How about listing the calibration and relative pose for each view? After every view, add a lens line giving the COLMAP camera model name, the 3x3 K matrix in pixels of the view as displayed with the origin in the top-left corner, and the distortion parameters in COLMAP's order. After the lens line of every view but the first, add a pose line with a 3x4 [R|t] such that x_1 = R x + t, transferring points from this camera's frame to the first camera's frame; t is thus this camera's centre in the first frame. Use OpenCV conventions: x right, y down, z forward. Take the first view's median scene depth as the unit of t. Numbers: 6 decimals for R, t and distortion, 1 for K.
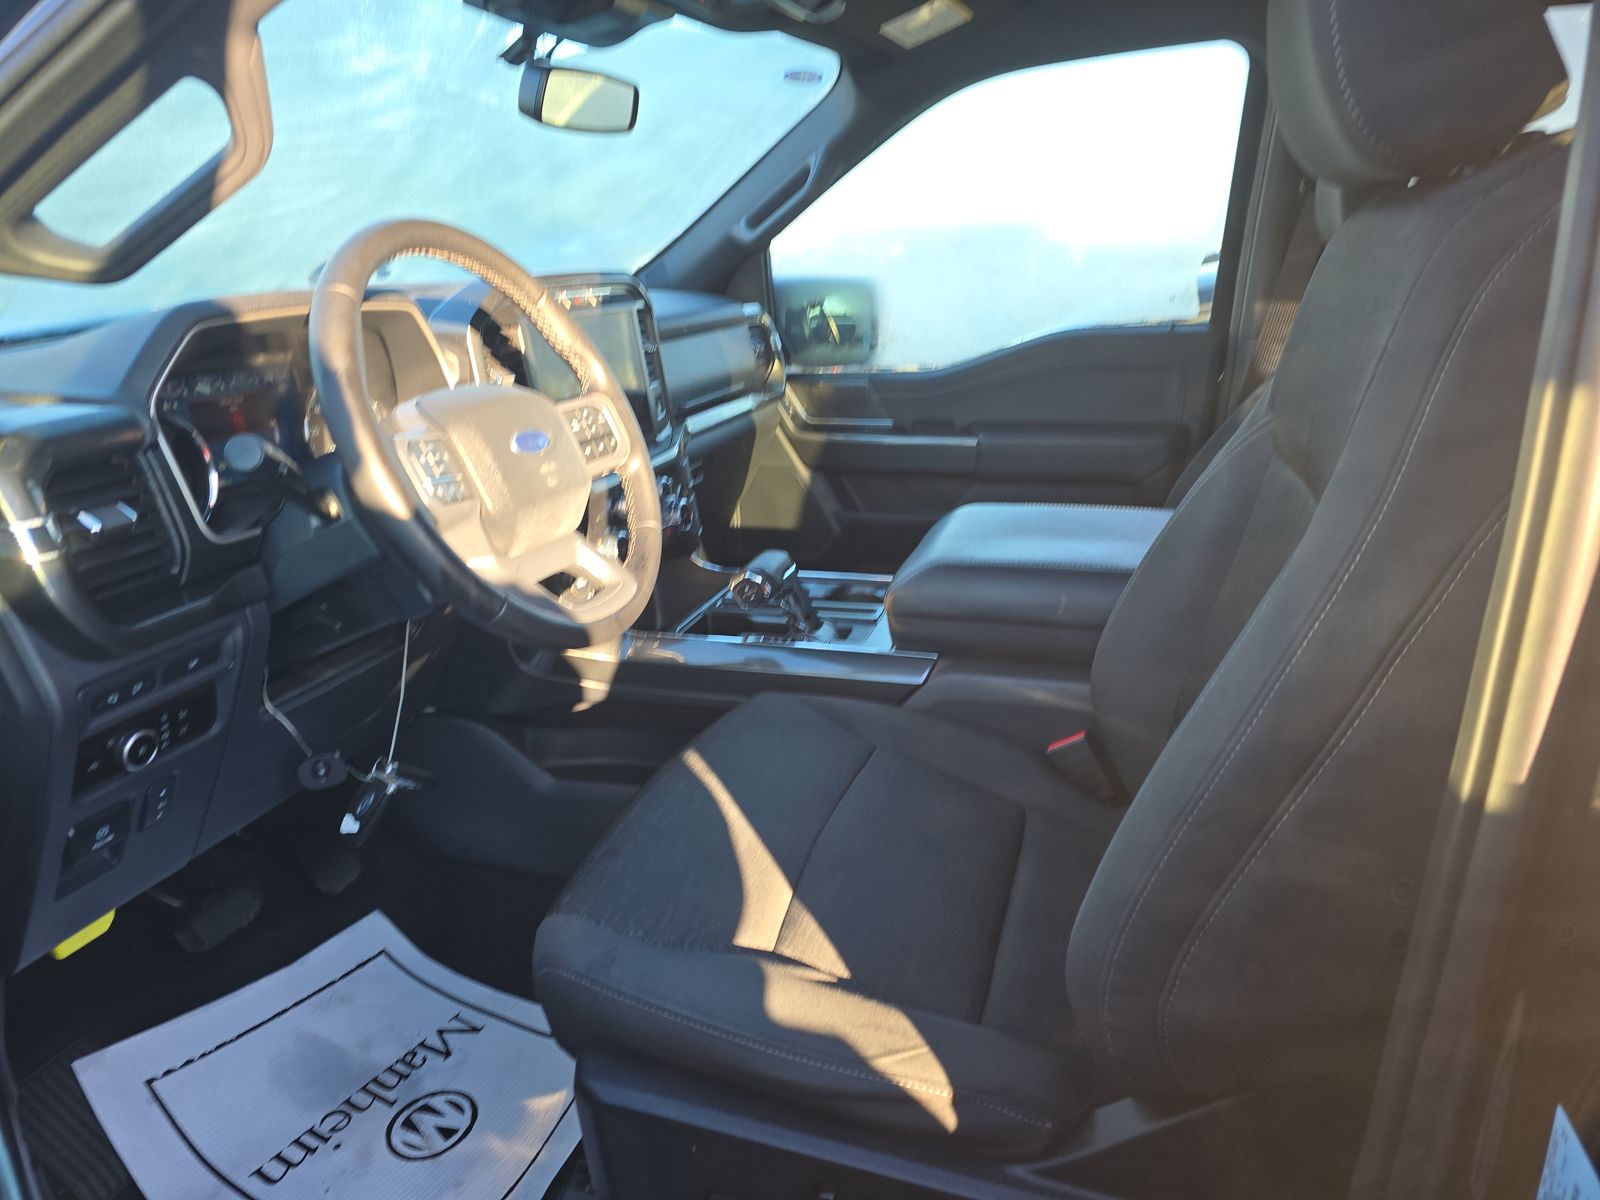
lens RADIAL K [[1046.8, 0, 800.0], [0, 1046.8, 600.0], [0, 0, 1]] dist [0.008283, -0.004919]
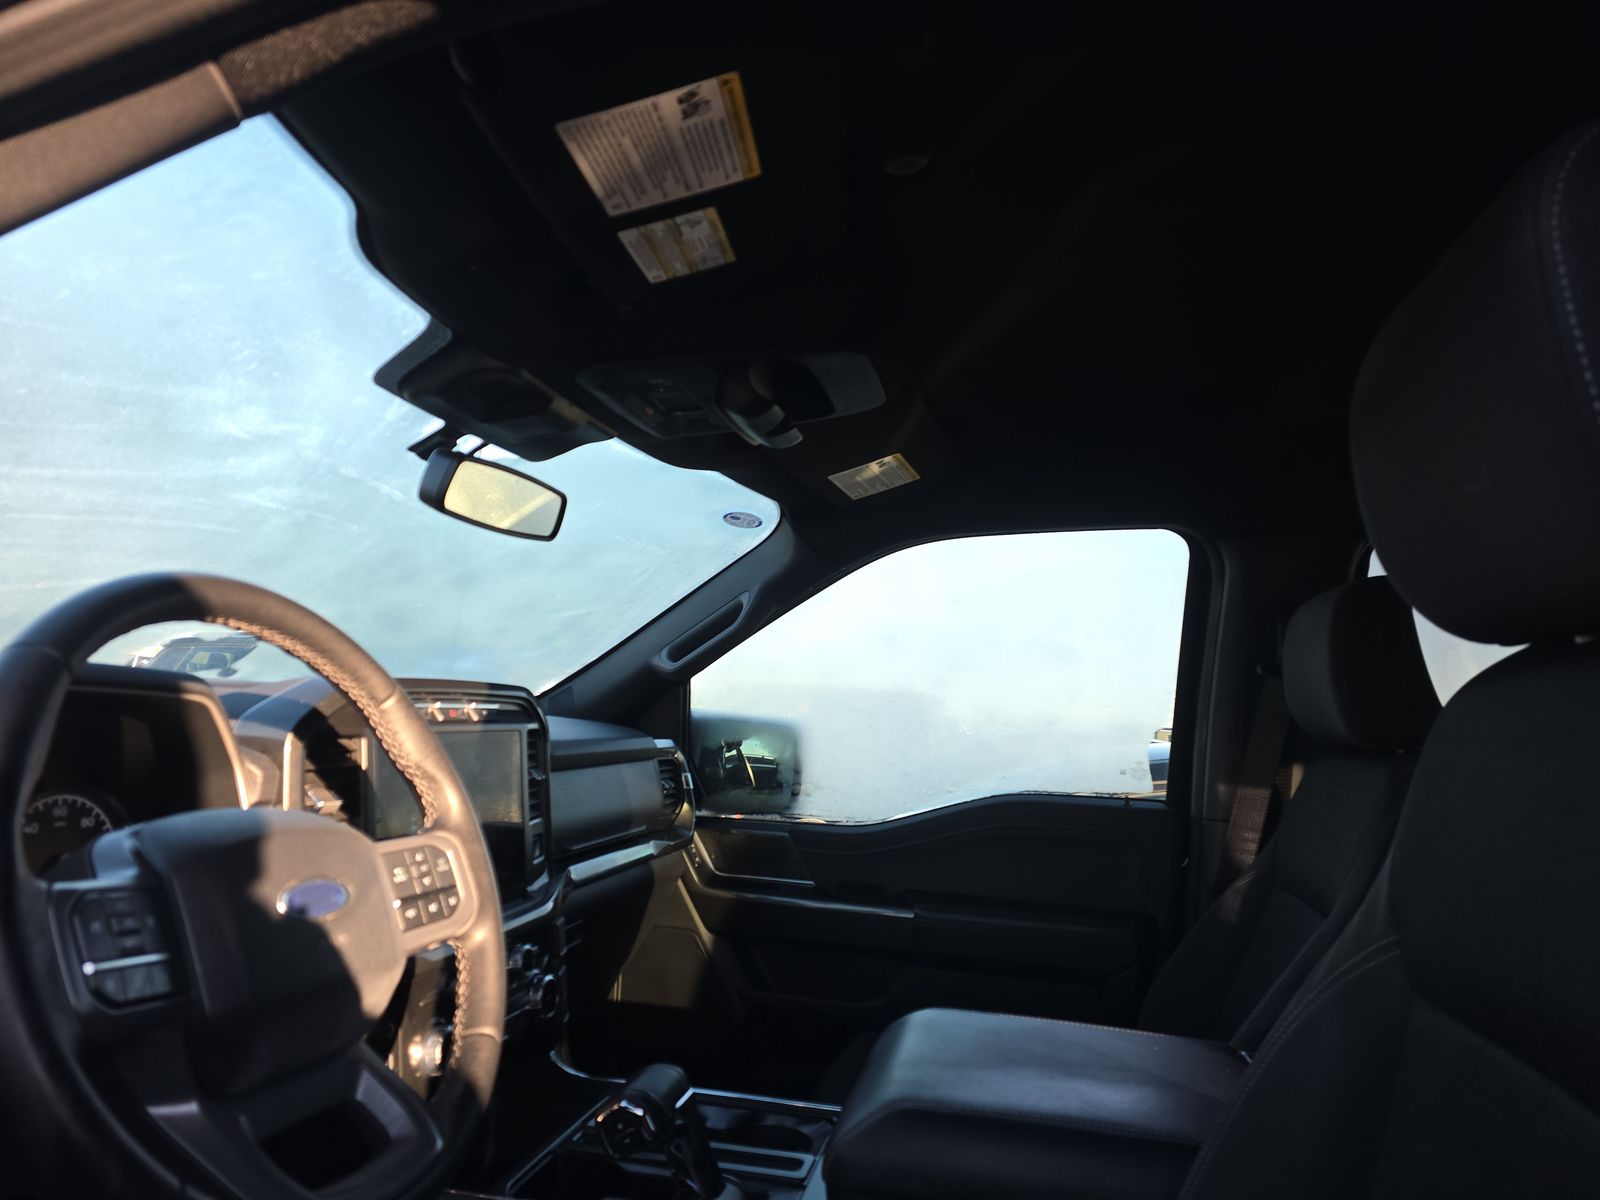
lens RADIAL K [[1069.3, 0, 854.1], [0, 1069.3, 630.3], [0, 0, 1]] dist [0.062531, -0.002463]
pose [[0.987853, 0.092604, 0.124781, -0.013576], [-0.038158, 0.923000, -0.382902, -0.033223], [-0.150631, 0.373490, 0.915323, 0.149995]]
